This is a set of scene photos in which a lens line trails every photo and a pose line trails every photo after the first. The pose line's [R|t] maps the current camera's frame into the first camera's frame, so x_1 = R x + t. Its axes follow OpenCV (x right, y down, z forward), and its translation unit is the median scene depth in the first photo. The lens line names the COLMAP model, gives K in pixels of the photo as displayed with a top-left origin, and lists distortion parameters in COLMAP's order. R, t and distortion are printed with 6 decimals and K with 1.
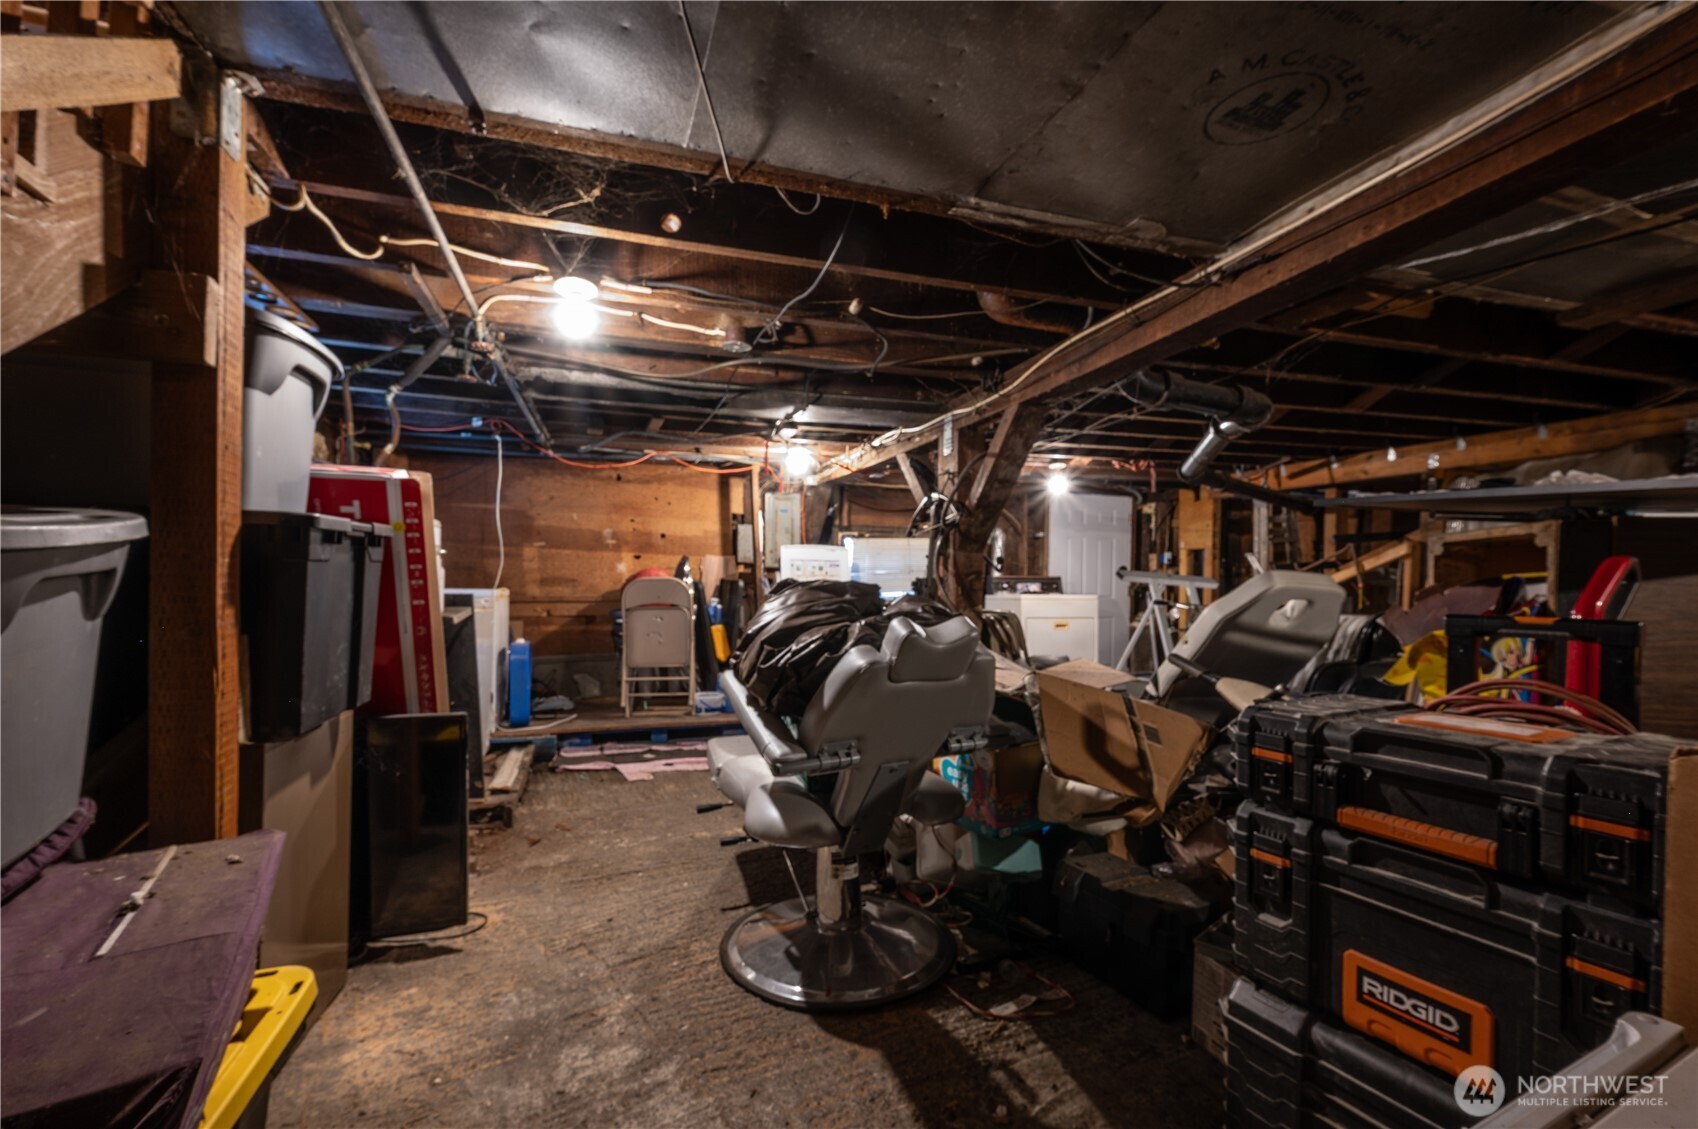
lens RADIAL K [[675.3, 0, 841.8], [0, 675.3, 574.6], [0, 0, 1]] dist [-0.003257, 0.000089]
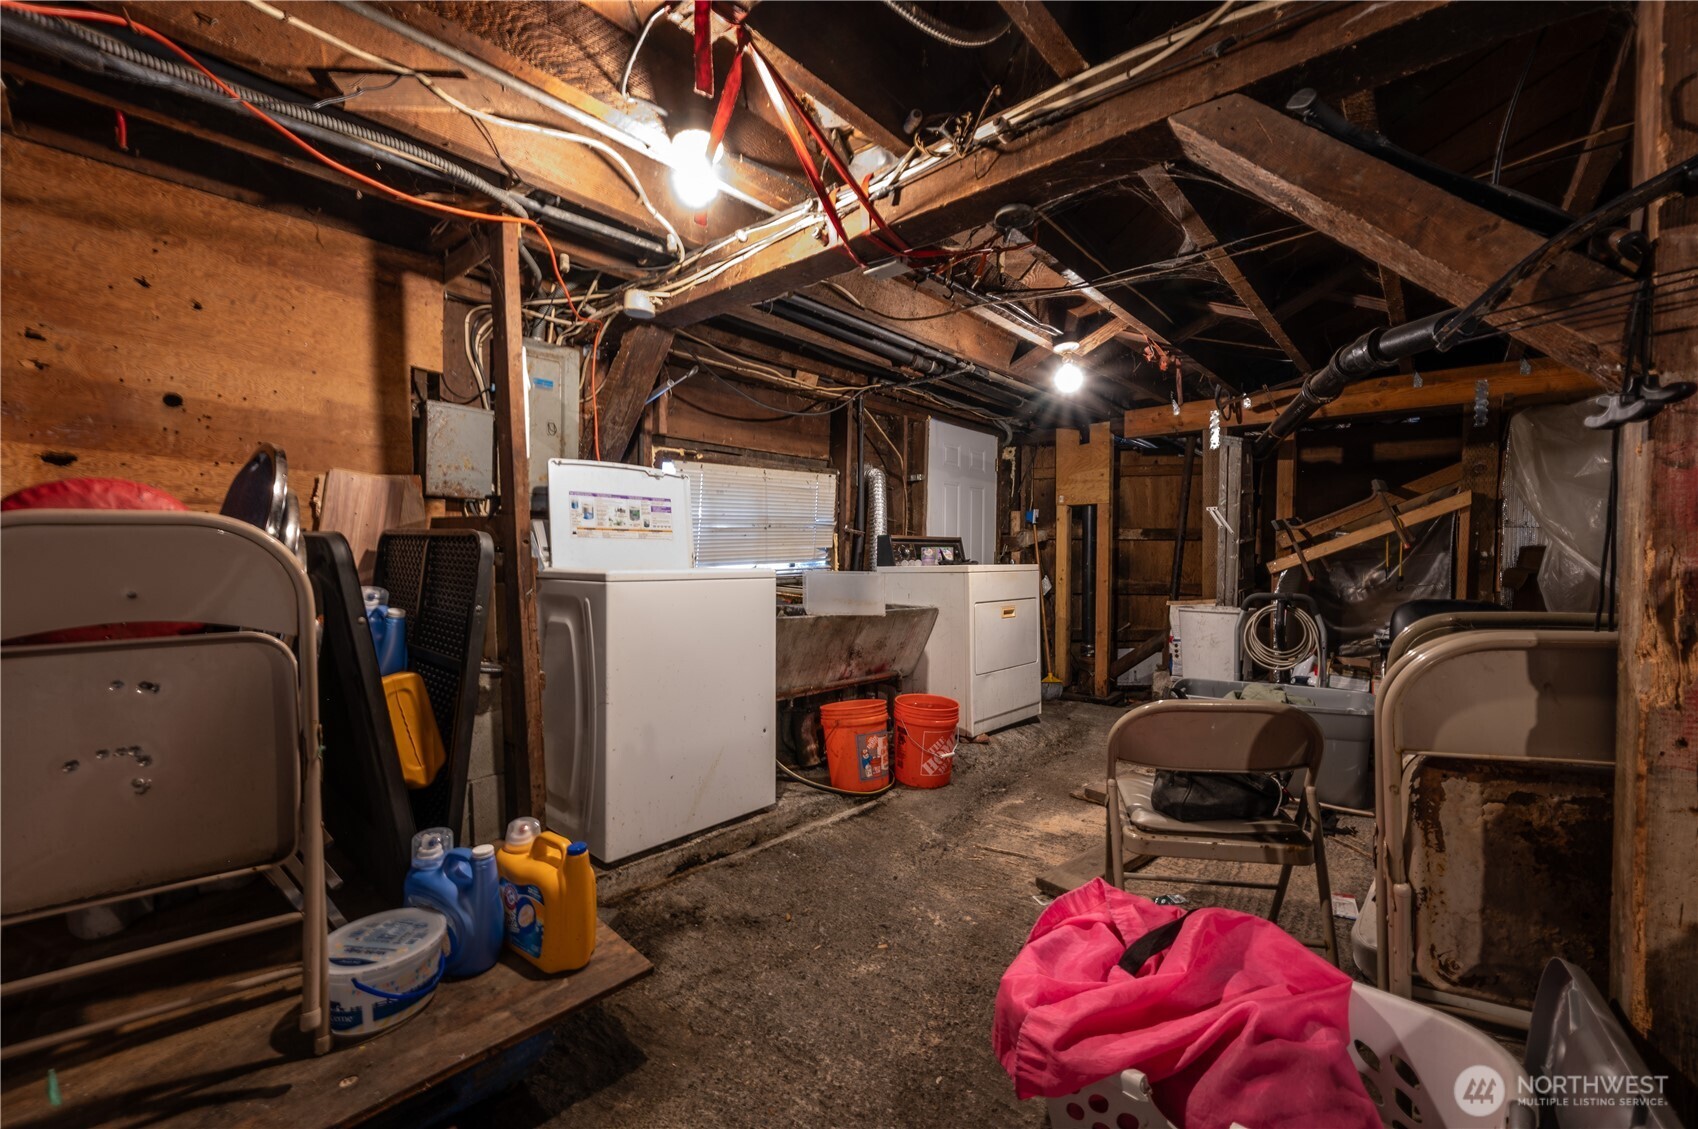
lens RADIAL K [[675.3, 0, 851.6], [0, 675.3, 554.7], [0, 0, 1]] dist [-0.003257, 0.000089]
pose [[0.872434, -0.007709, 0.488670, -0.131669], [-0.000095, 0.999873, 0.015942, 0.011528], [-0.488731, -0.013955, 0.872323, 0.530160]]
